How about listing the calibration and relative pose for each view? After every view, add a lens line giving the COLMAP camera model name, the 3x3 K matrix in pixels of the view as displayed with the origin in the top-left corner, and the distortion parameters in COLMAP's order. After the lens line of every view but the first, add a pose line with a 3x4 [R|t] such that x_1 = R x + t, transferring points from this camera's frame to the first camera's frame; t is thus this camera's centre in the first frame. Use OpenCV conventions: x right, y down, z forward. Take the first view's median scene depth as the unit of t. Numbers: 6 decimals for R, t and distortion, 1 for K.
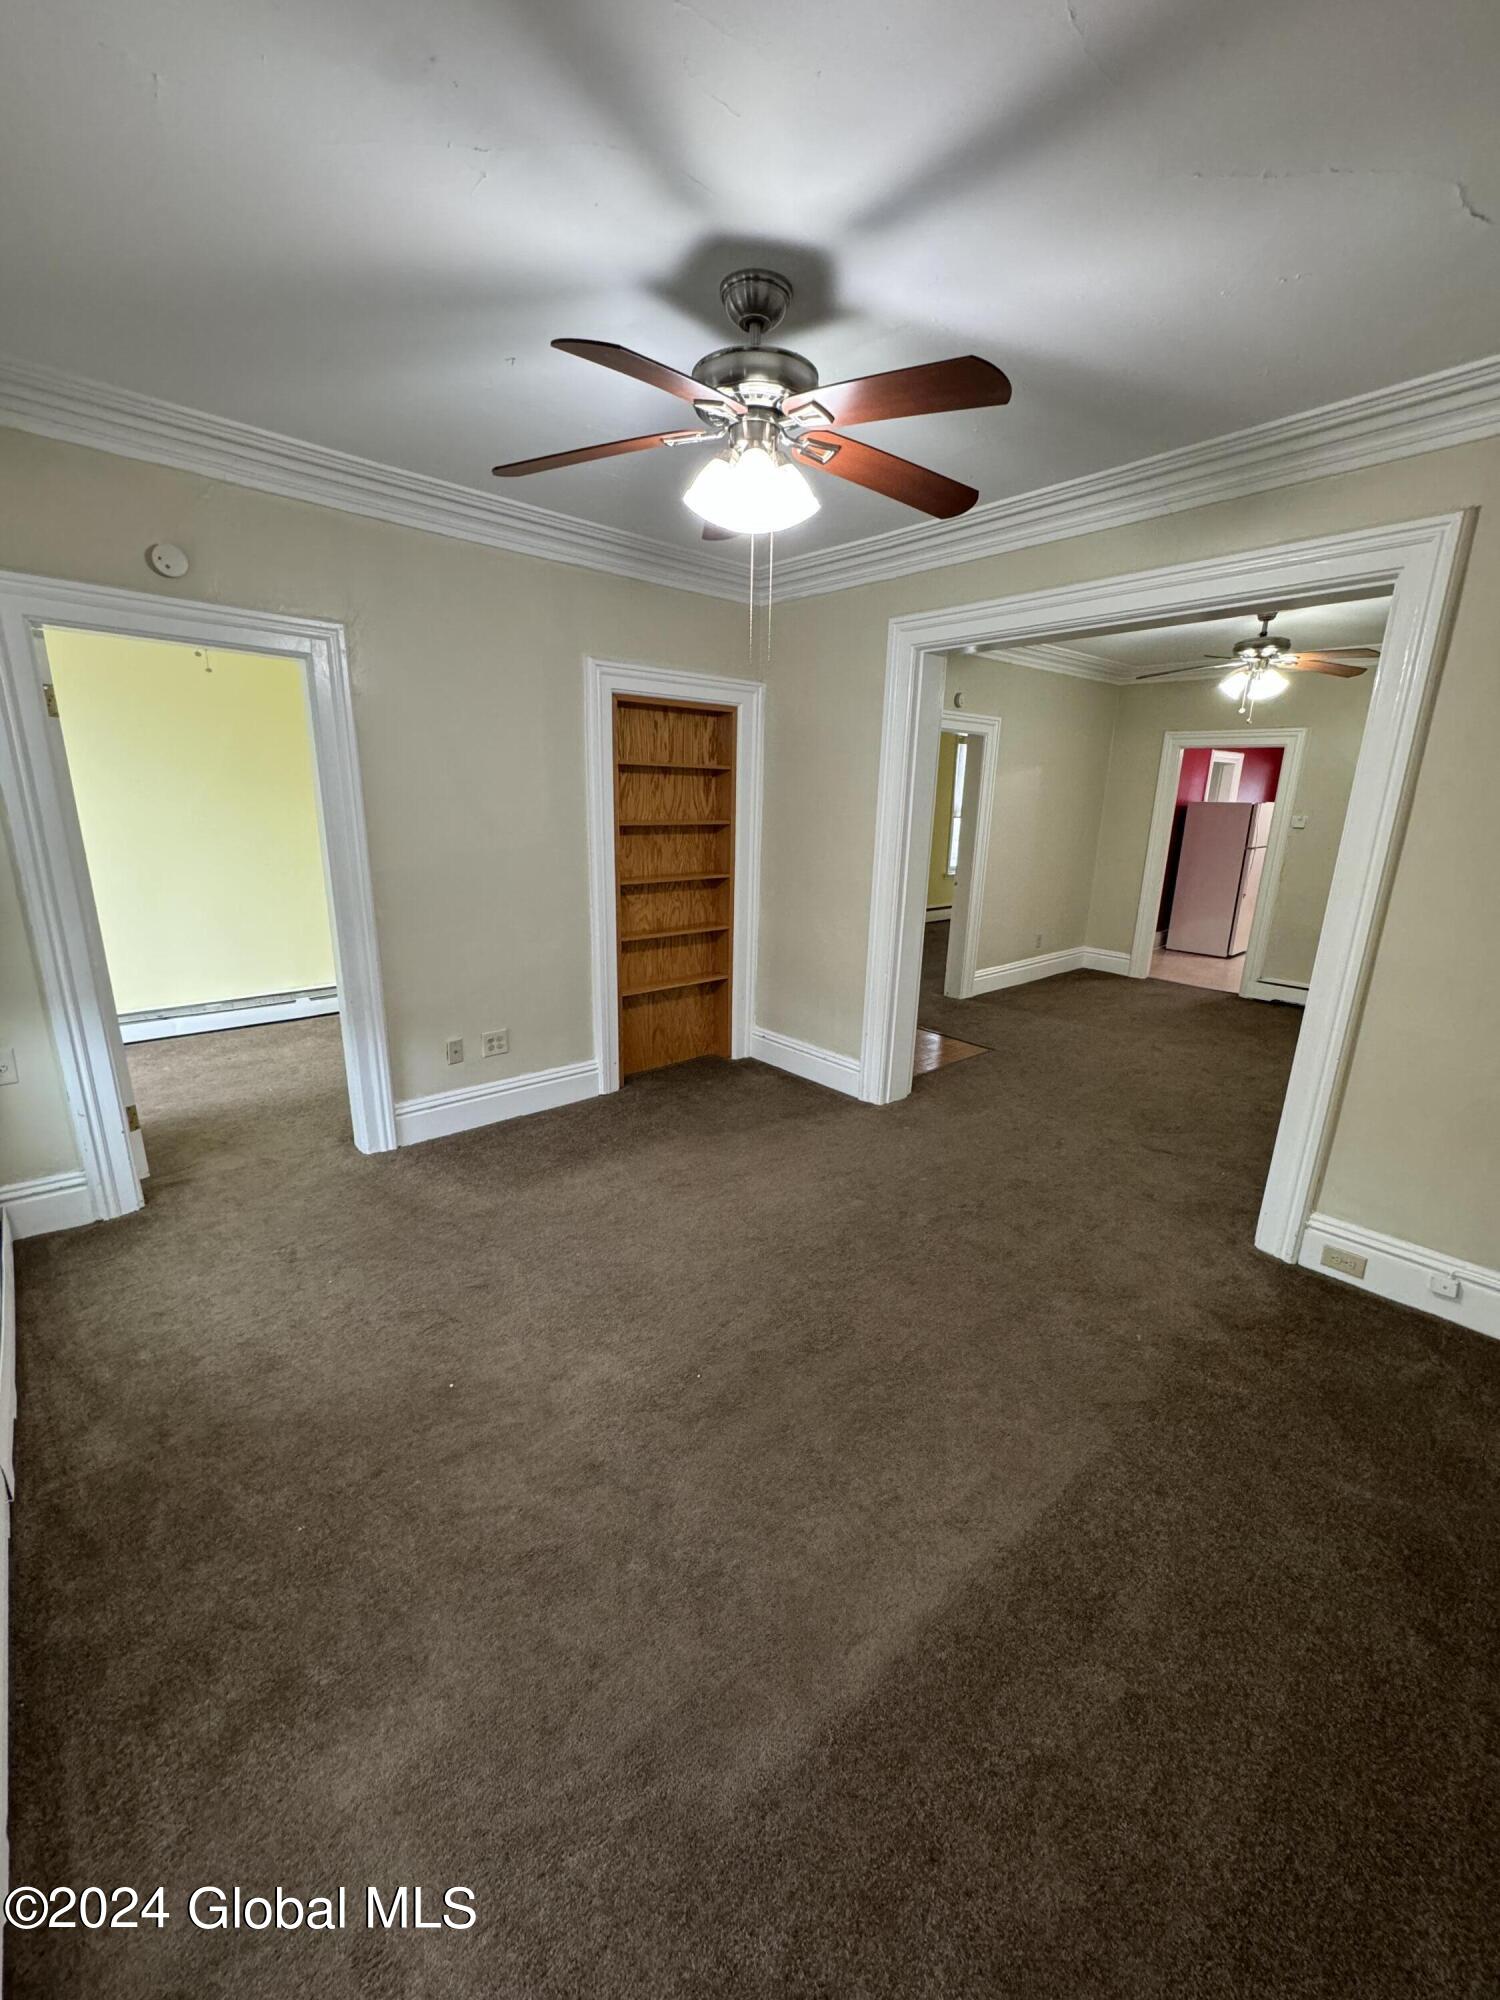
lens RADIAL K [[795.9, 0, 750.0], [0, 795.9, 1000.0], [0, 0, 1]] dist [0.009271, -0.000101]
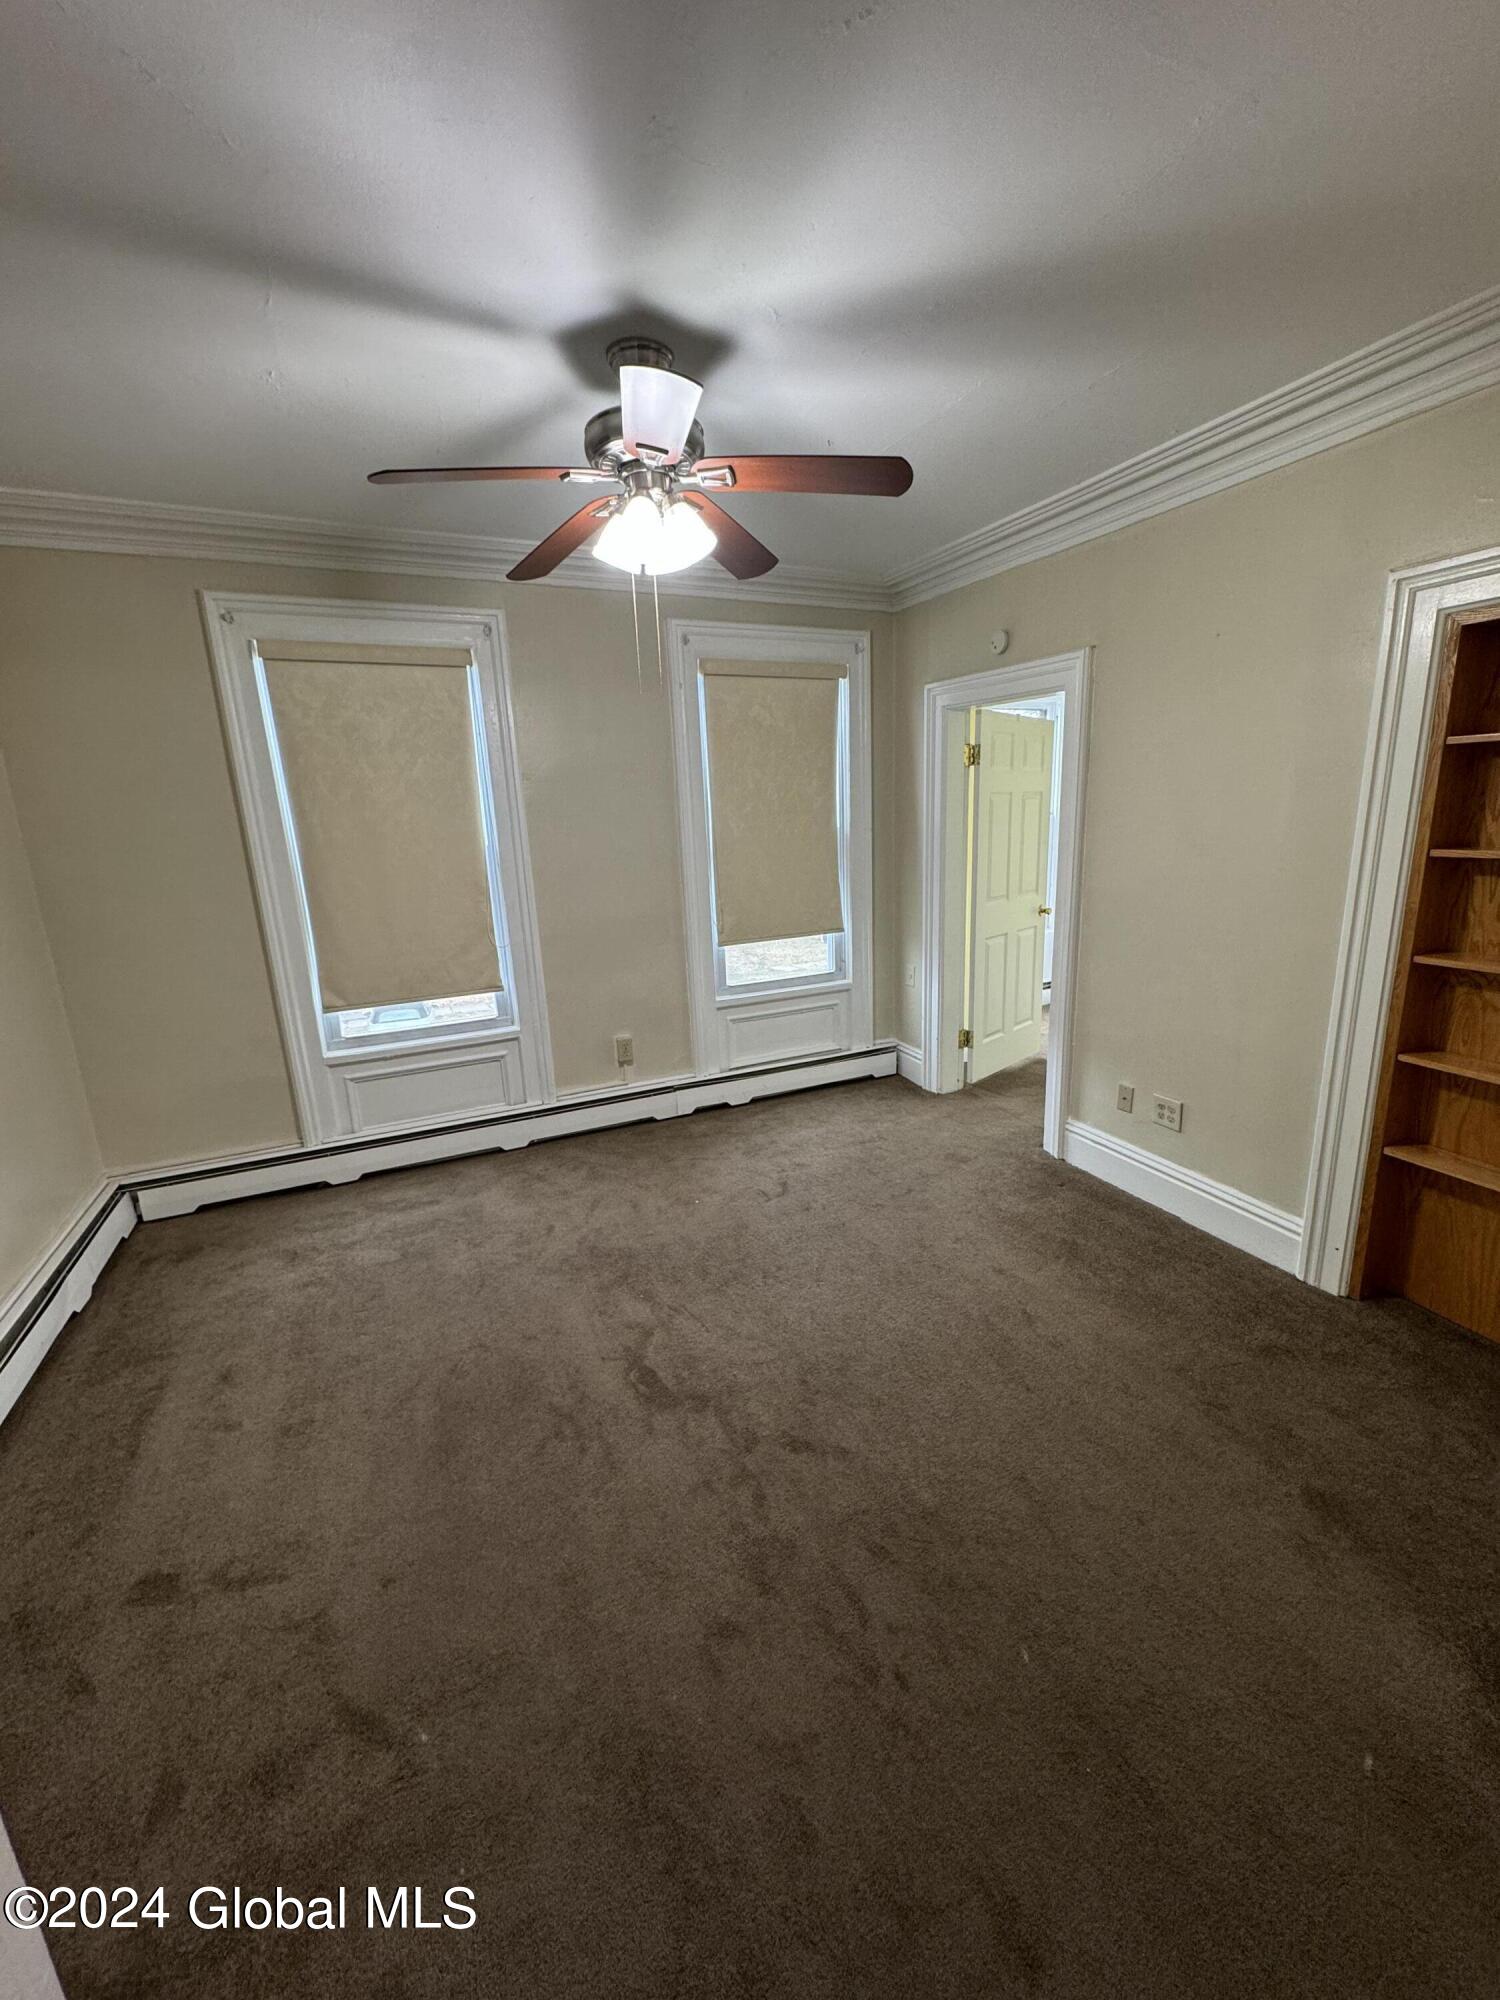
lens RADIAL K [[795.9, 0, 750.0], [0, 795.9, 1000.0], [0, 0, 1]] dist [0.009271, -0.000101]
pose [[-0.291398, 0.206765, -0.933989, 0.554156], [-0.222458, 0.934947, 0.276383, -0.188453], [0.930376, 0.288310, -0.226445, 0.782923]]
